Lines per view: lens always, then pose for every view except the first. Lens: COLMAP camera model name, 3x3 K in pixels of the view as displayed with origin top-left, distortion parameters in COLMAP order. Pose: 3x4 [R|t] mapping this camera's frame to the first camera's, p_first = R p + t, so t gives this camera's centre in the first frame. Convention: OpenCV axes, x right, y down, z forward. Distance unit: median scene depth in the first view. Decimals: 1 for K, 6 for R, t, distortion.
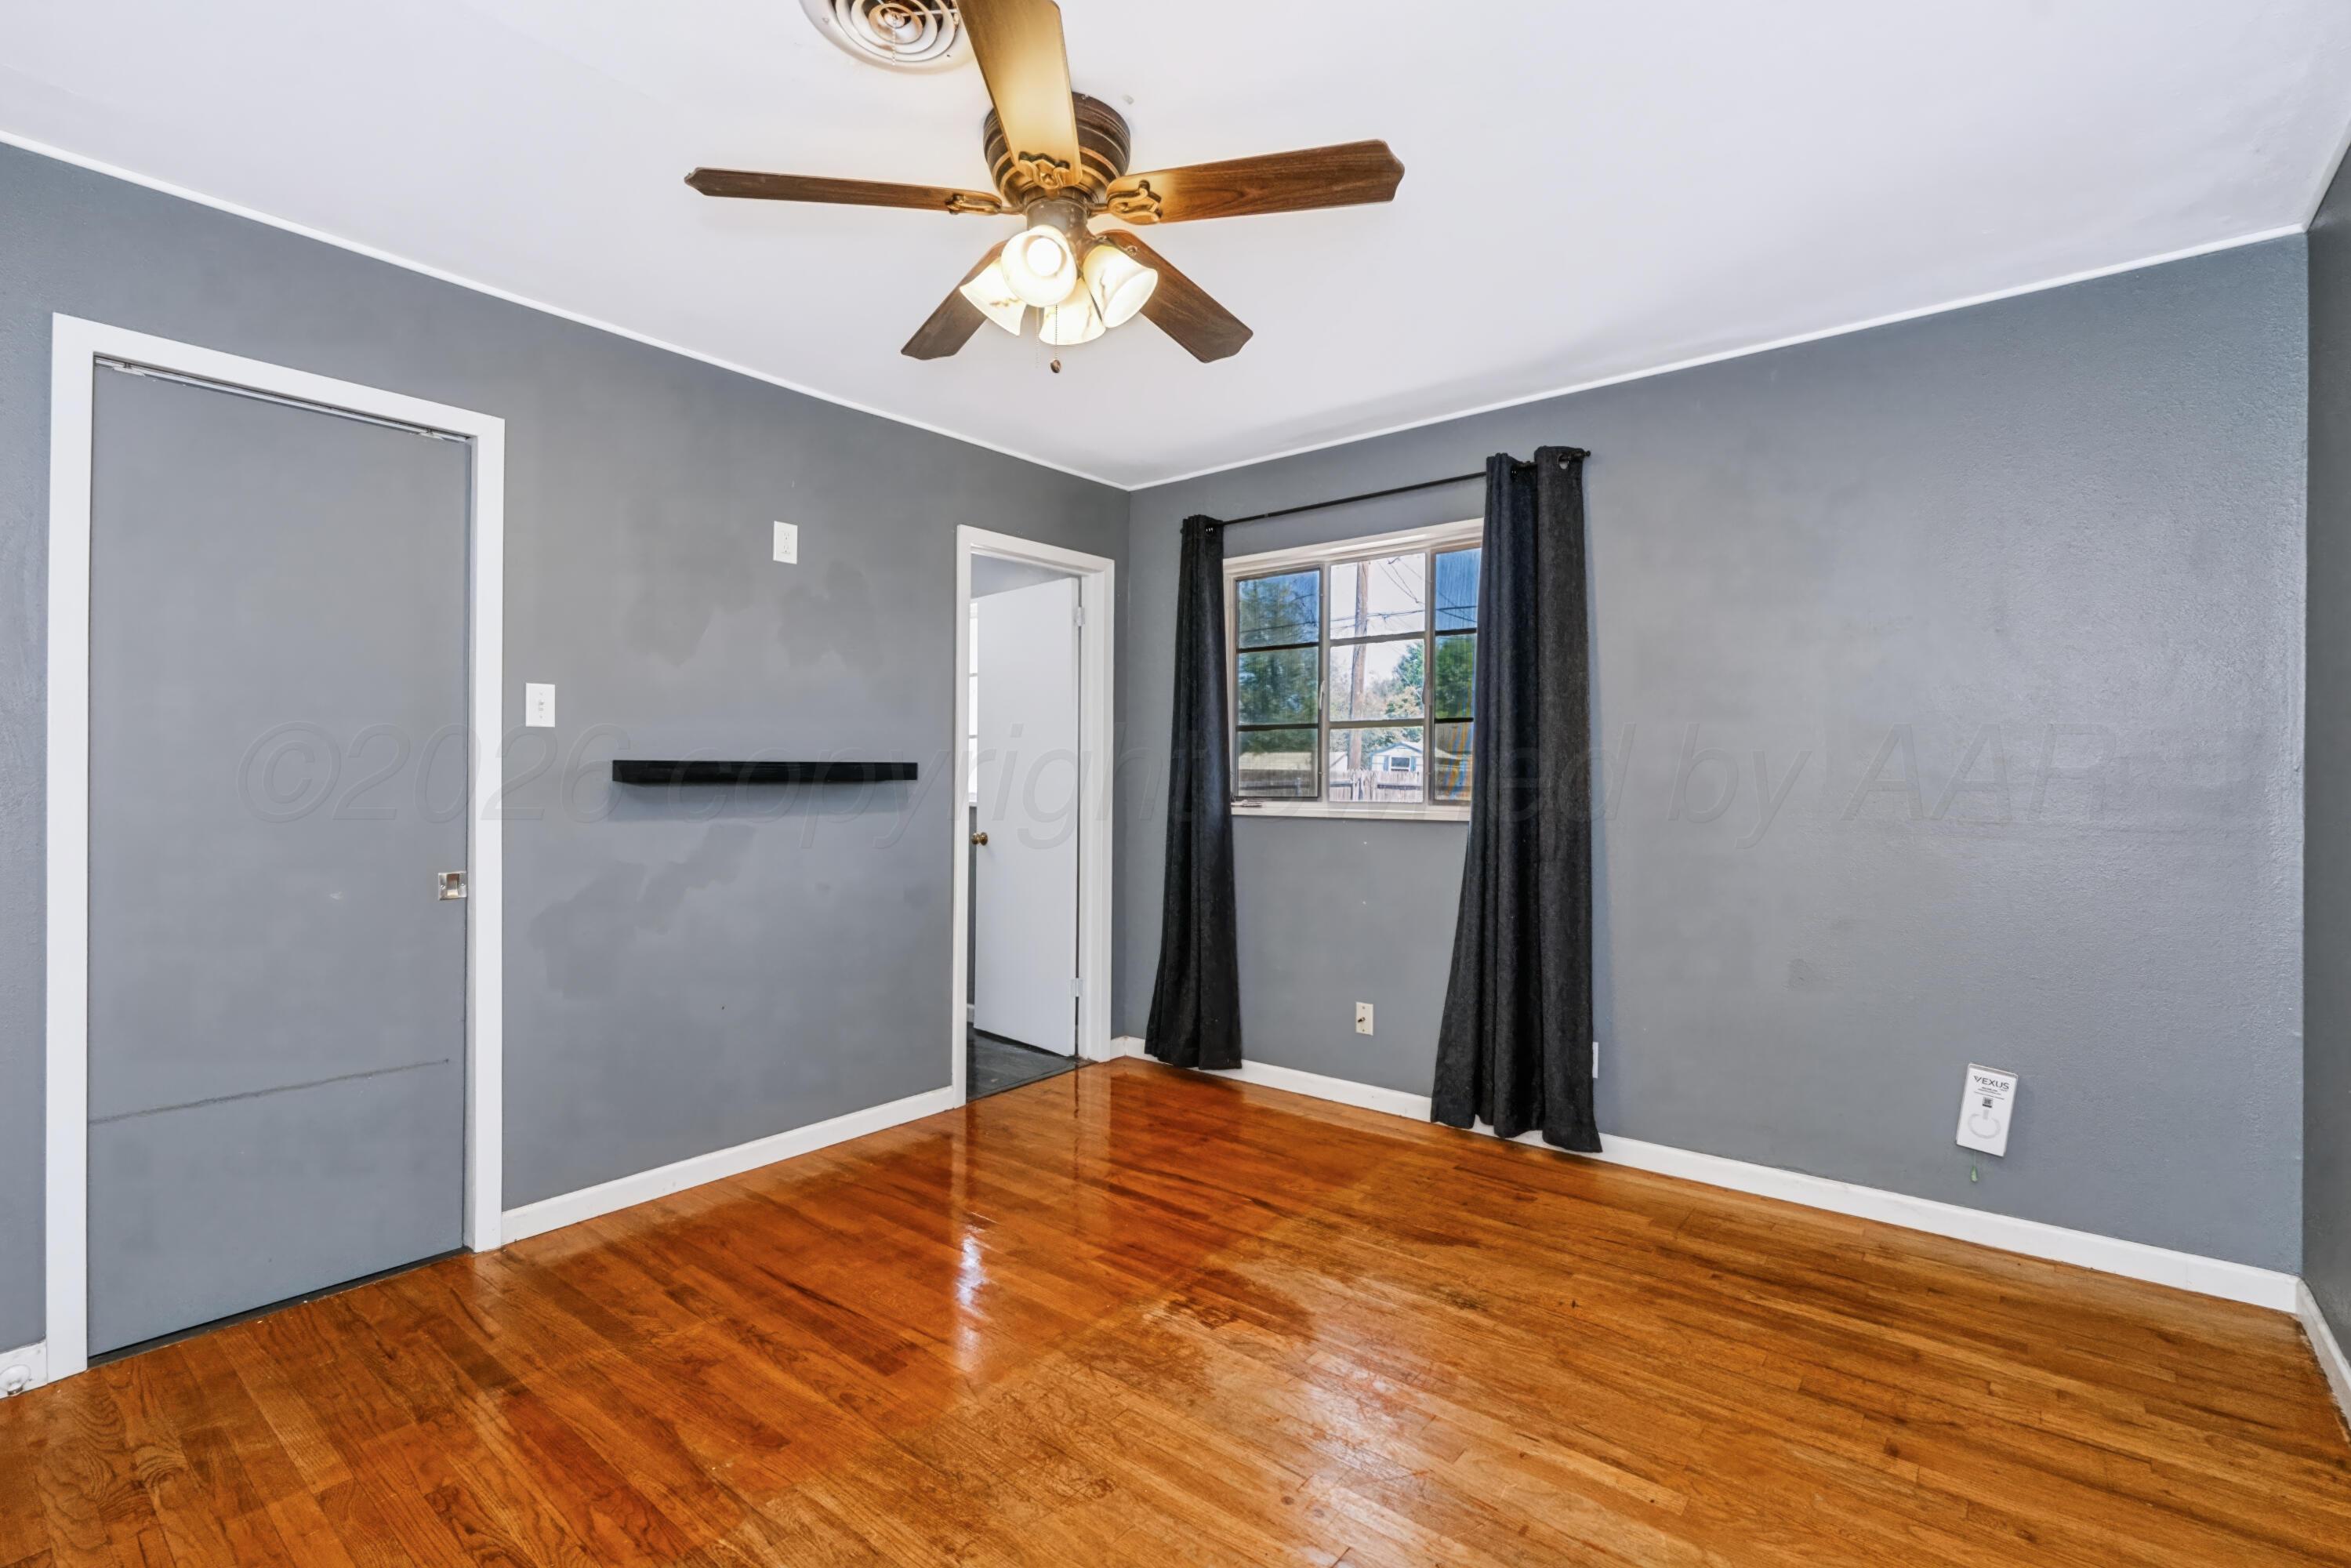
lens RADIAL K [[1064.1, 0, 1161.9], [0, 1064.1, 778.9], [0, 0, 1]] dist [-0.012030, 0.004241]
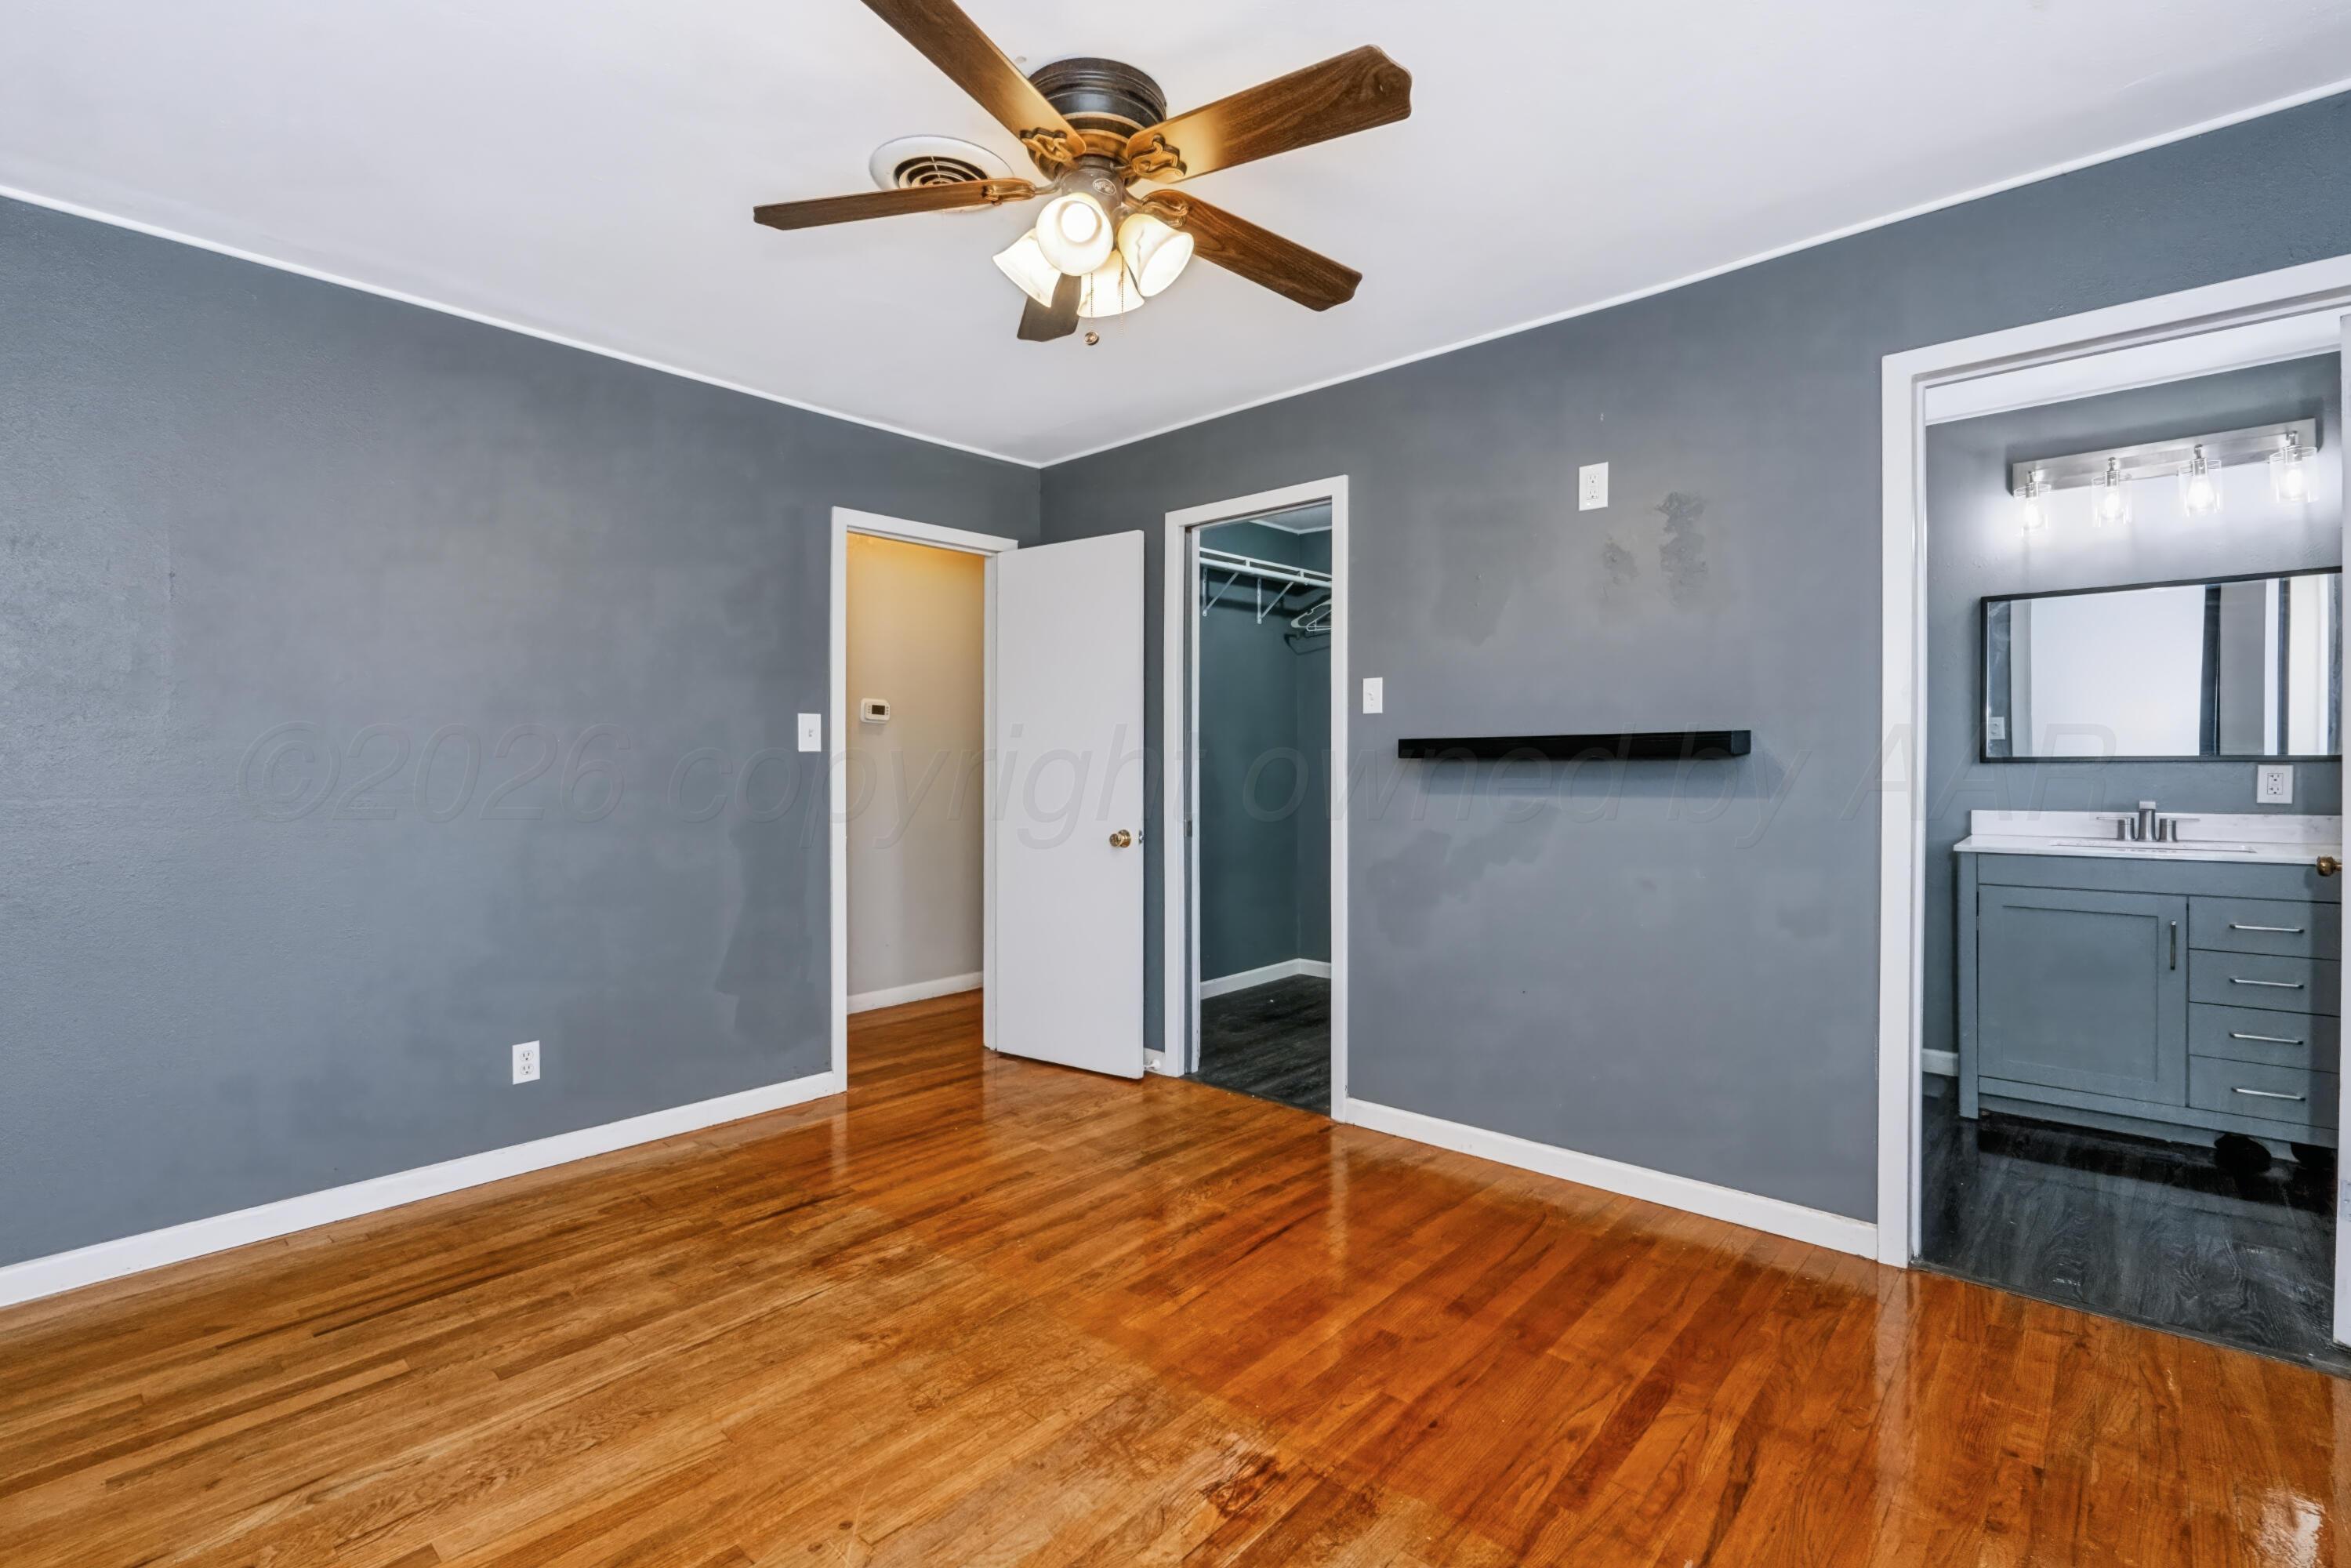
lens RADIAL K [[1064.1, 0, 1176.4], [0, 1064.1, 749.7], [0, 0, 1]] dist [-0.012030, 0.004241]
pose [[-0.044904, -0.012609, -0.998912, 0.671403], [0.002336, 0.999916, -0.012727, 0.008085], [0.998989, -0.002905, -0.044871, 0.860995]]
